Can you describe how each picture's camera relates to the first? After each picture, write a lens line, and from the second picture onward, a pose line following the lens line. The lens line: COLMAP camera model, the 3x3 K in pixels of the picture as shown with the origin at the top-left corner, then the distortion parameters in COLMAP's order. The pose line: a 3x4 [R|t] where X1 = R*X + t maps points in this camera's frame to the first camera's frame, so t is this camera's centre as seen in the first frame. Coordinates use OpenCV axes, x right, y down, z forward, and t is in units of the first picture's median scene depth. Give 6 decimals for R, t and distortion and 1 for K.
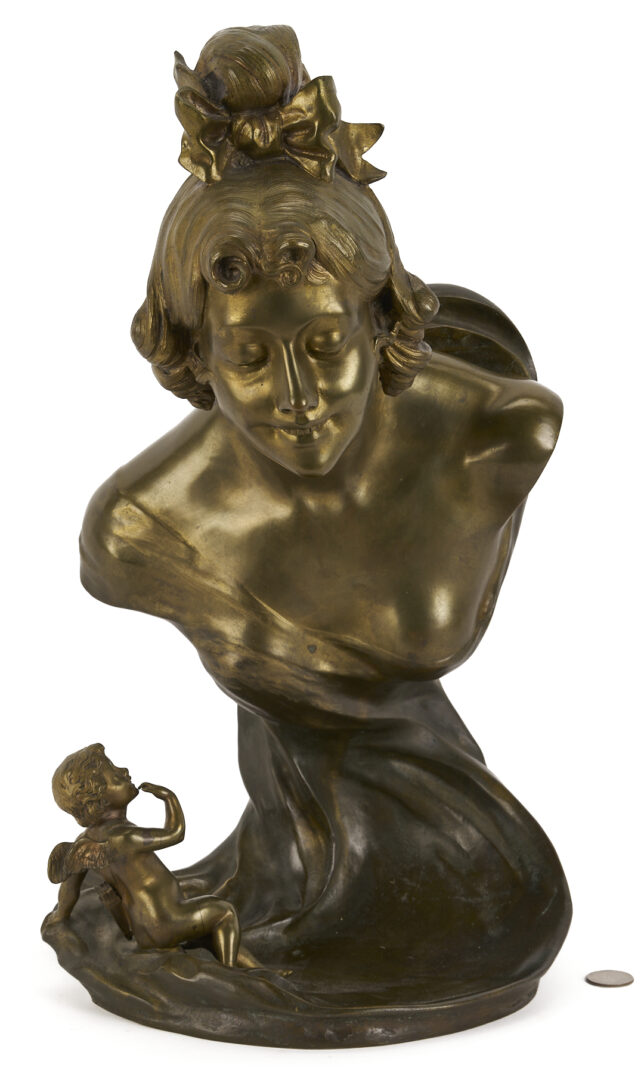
lens RADIAL K [[4702.6, 0, 320.9], [0, 4702.6, 539.4], [0, 0, 1]] dist [0.098337, 0.000000]
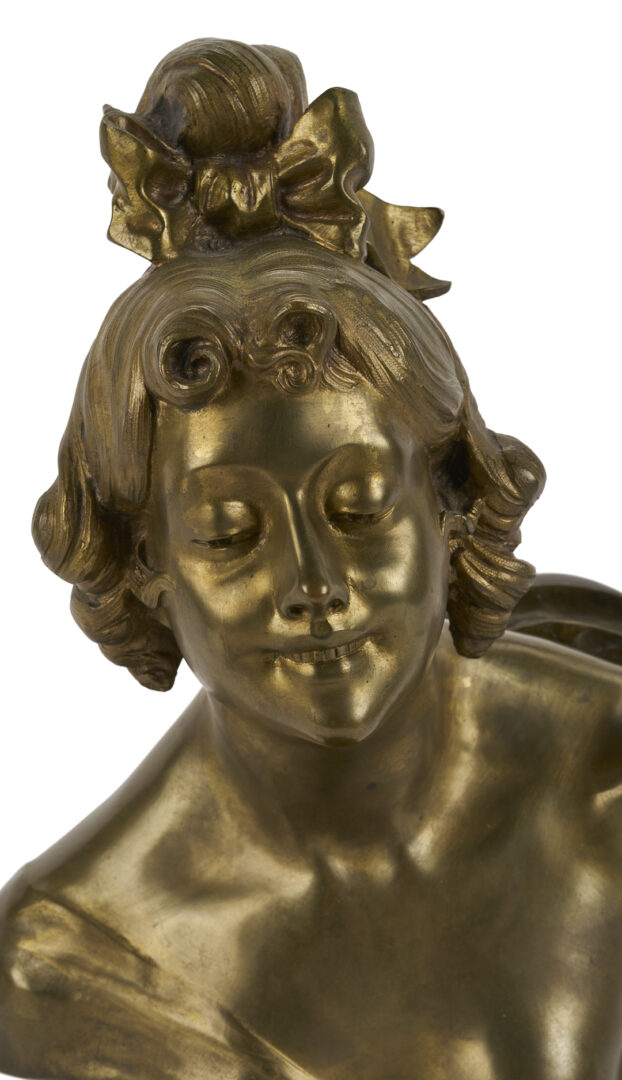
lens RADIAL K [[3777.2, 0, 217.2], [0, 3777.2, 594.5], [0, 0, 1]] dist [-0.209011, 0.000000]
pose [[0.999319, -0.024162, -0.027904, -0.003613], [0.014146, 0.948953, -0.315101, 0.112160], [0.034093, 0.314491, 0.948648, 0.532277]]
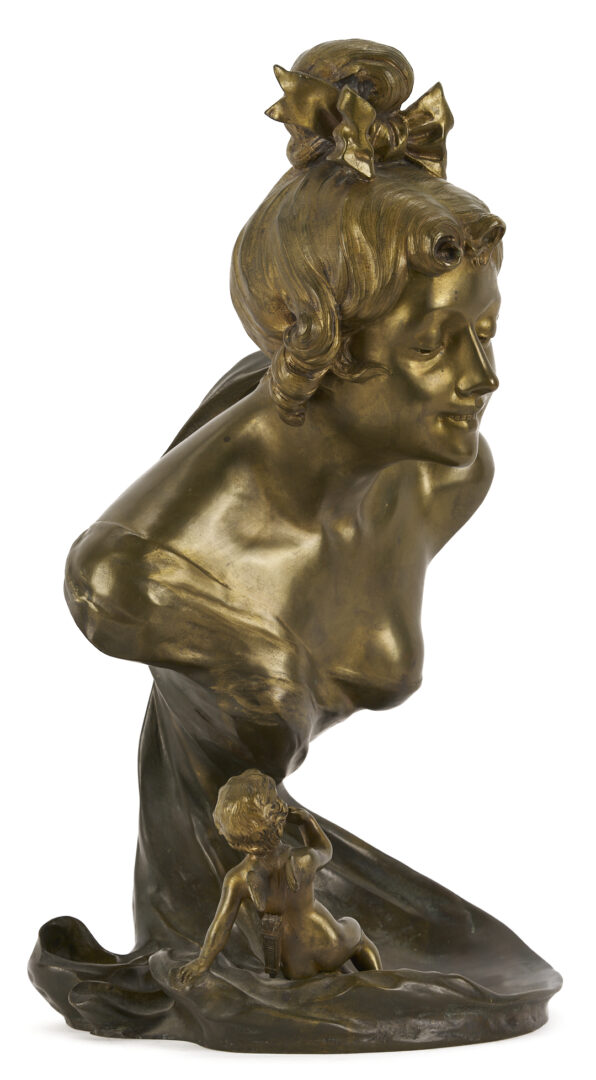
lens RADIAL K [[4008.9, 0, 295.2], [0, 4008.9, 470.7], [0, 0, 1]] dist [-0.014385, 0.000000]
pose [[0.689117, -0.016454, 0.724463, -0.638570], [0.169858, 0.975557, -0.139414, 0.099932], [-0.704462, 0.219128, 0.675068, 0.420715]]
